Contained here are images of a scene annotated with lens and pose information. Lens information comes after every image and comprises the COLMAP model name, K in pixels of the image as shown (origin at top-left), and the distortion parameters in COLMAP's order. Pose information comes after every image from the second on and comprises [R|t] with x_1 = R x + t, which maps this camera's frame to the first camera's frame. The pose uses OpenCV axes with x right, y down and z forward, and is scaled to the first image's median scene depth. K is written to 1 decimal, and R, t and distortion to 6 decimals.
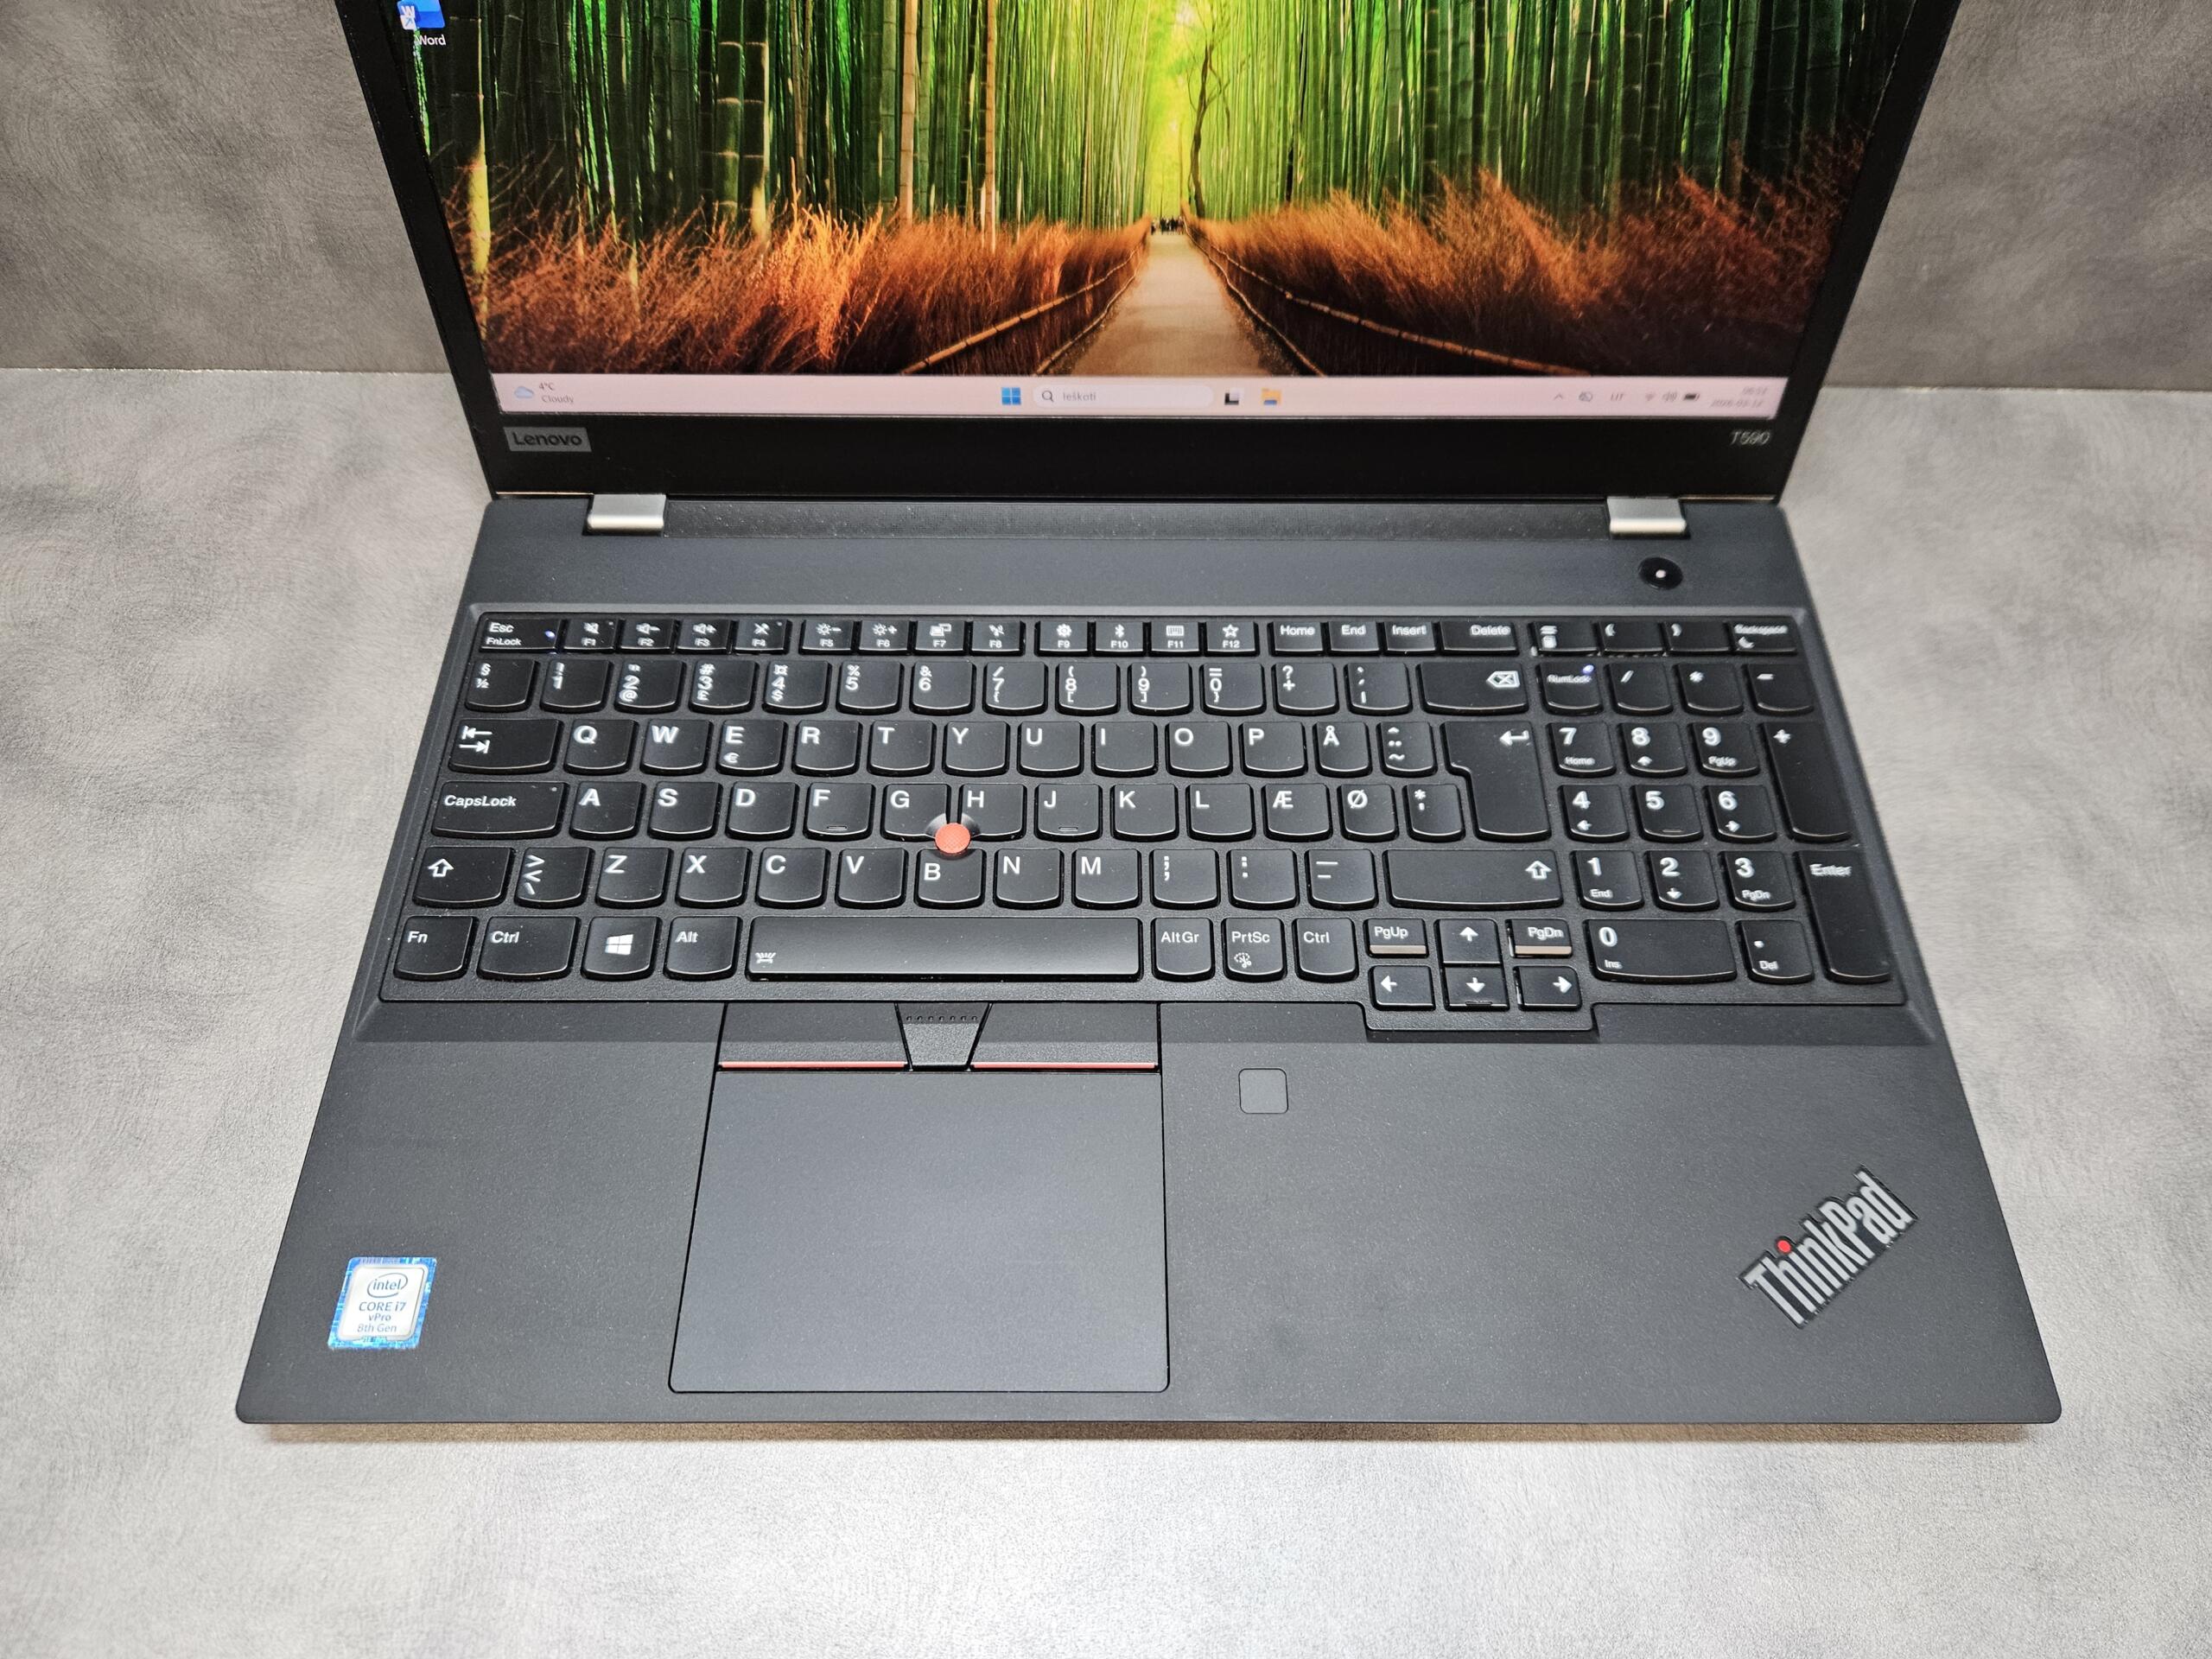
lens RADIAL K [[1510.5, 0, 1105.4], [0, 1510.5, 845.5], [0, 0, 1]] dist [0.048606, -0.058467]
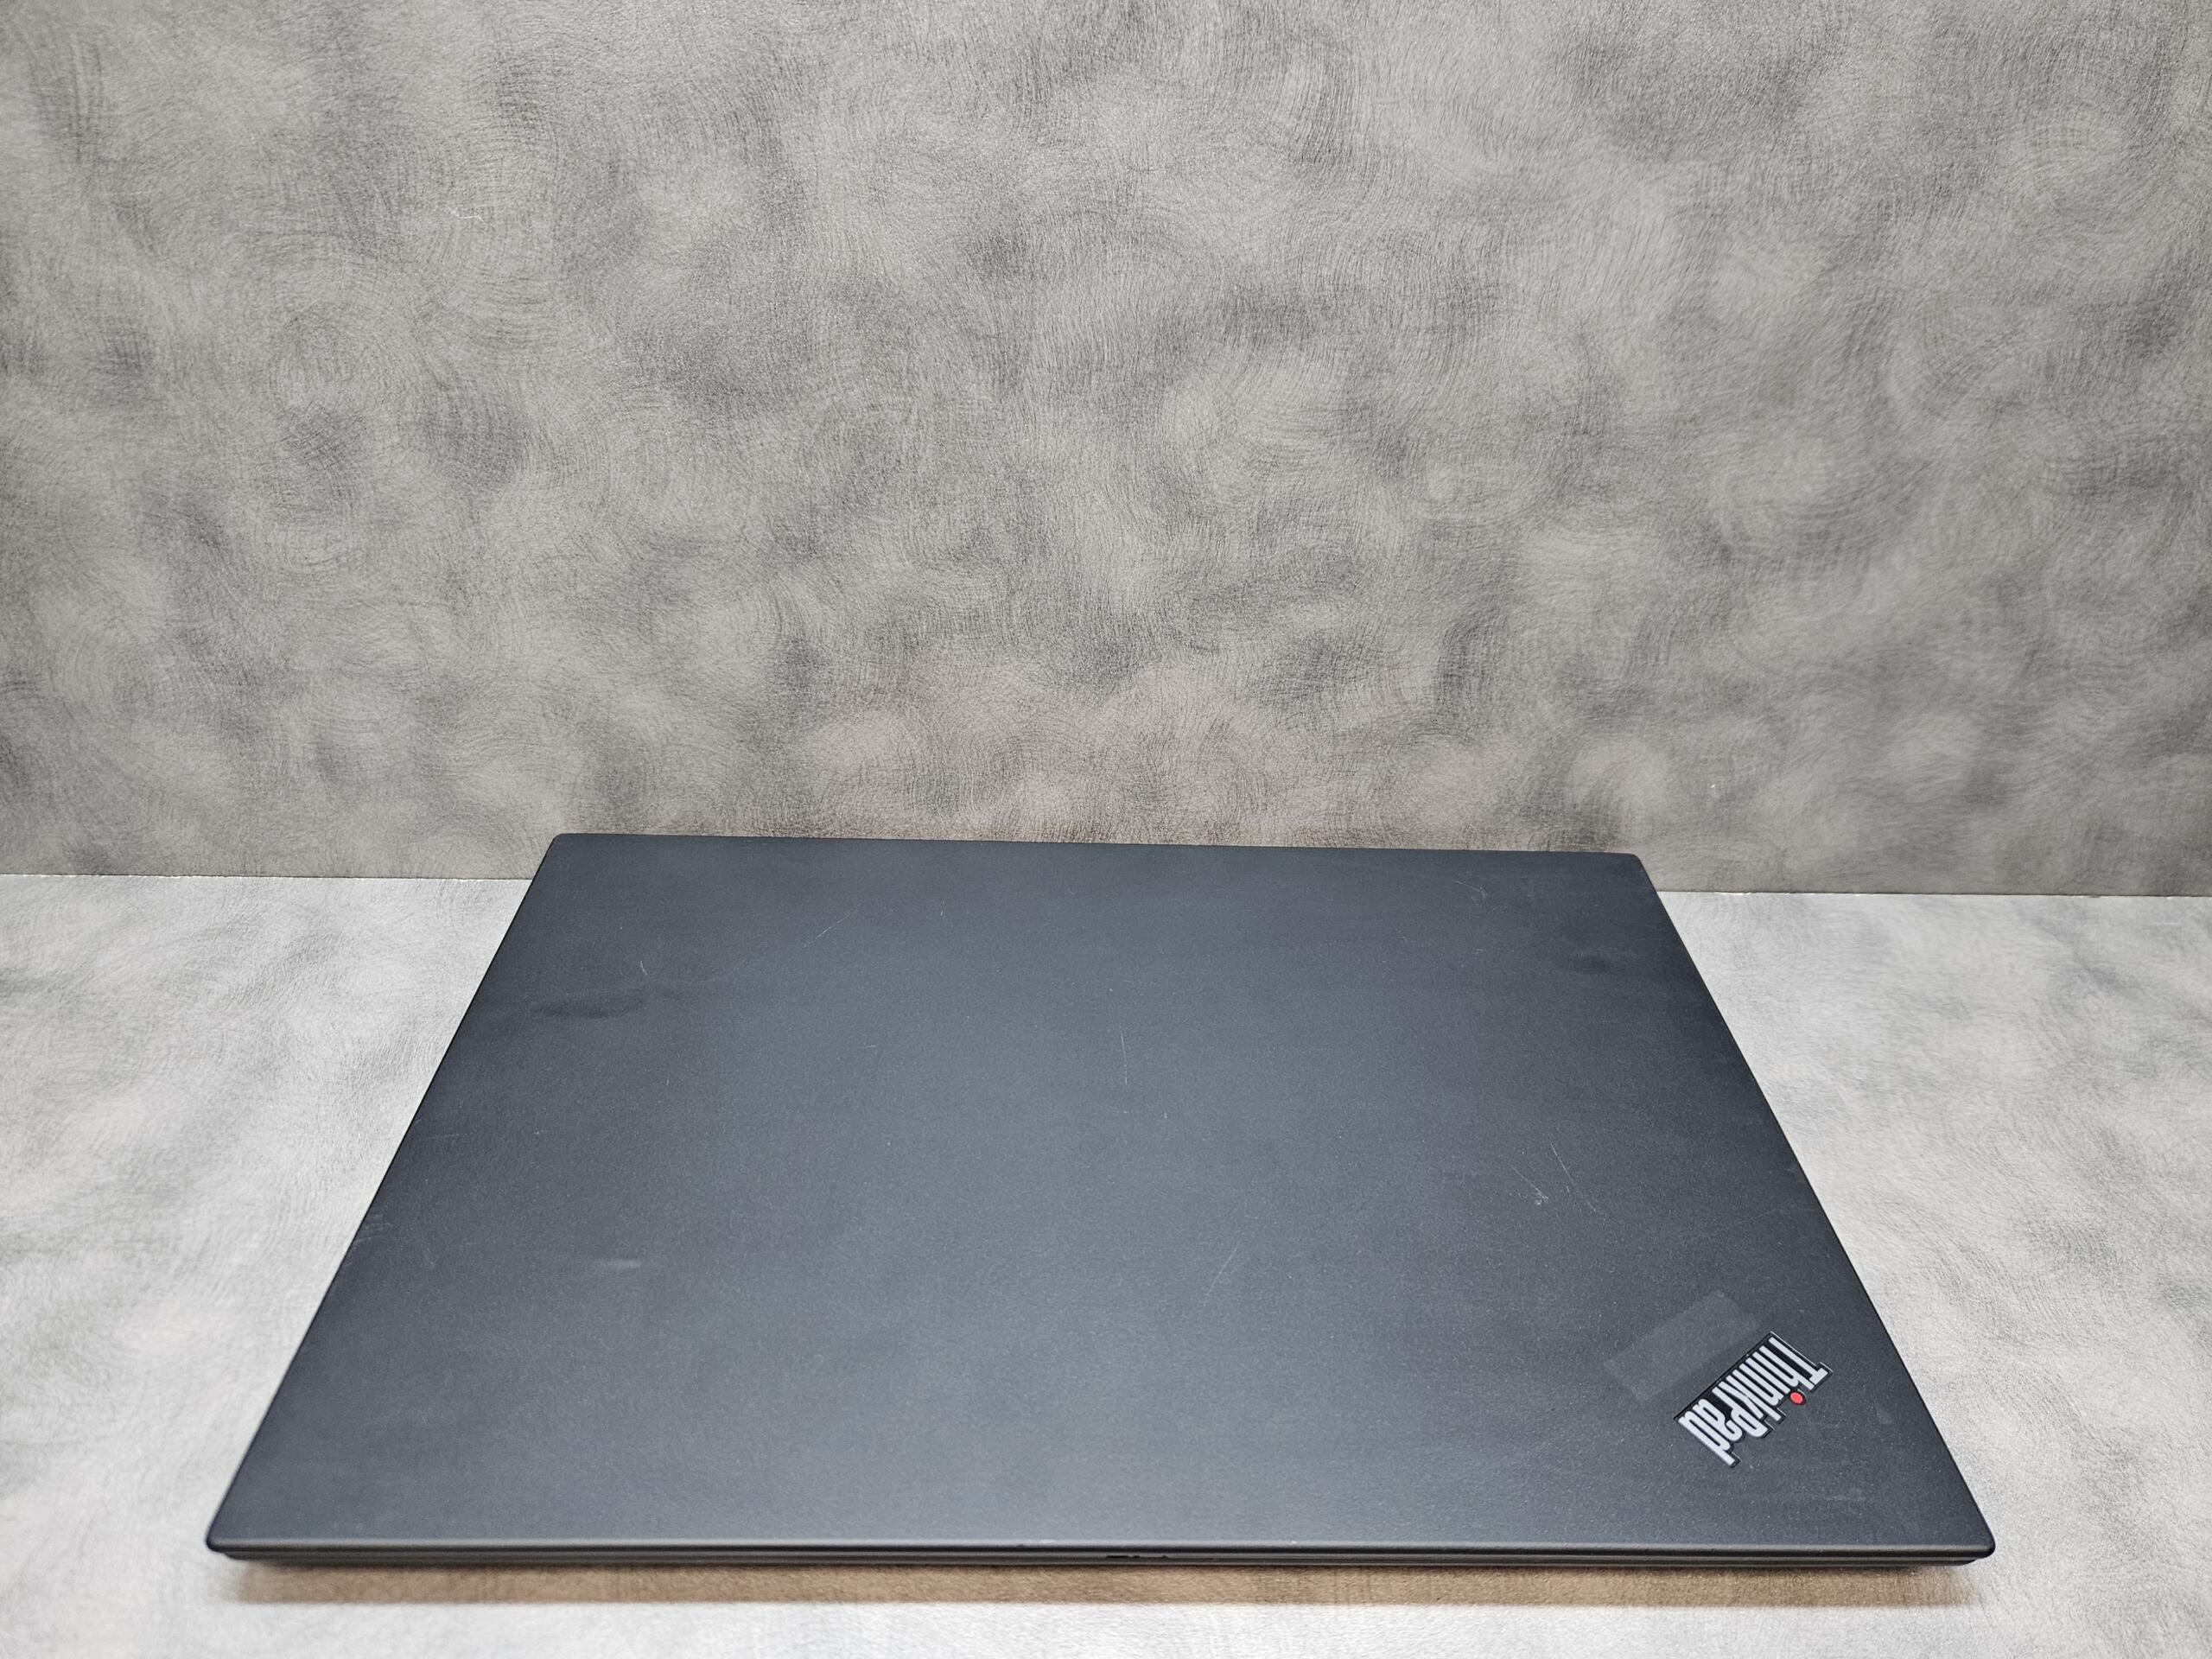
lens RADIAL K [[1502.9, 0, 1112.1], [0, 1502.9, 840.3], [0, 0, 1]] dist [0.048525, -0.050315]
pose [[0.999080, 0.002546, 0.042807, 0.028808], [0.015177, 0.912636, -0.408492, 0.142738], [-0.040107, 0.408766, 0.911758, -0.027872]]
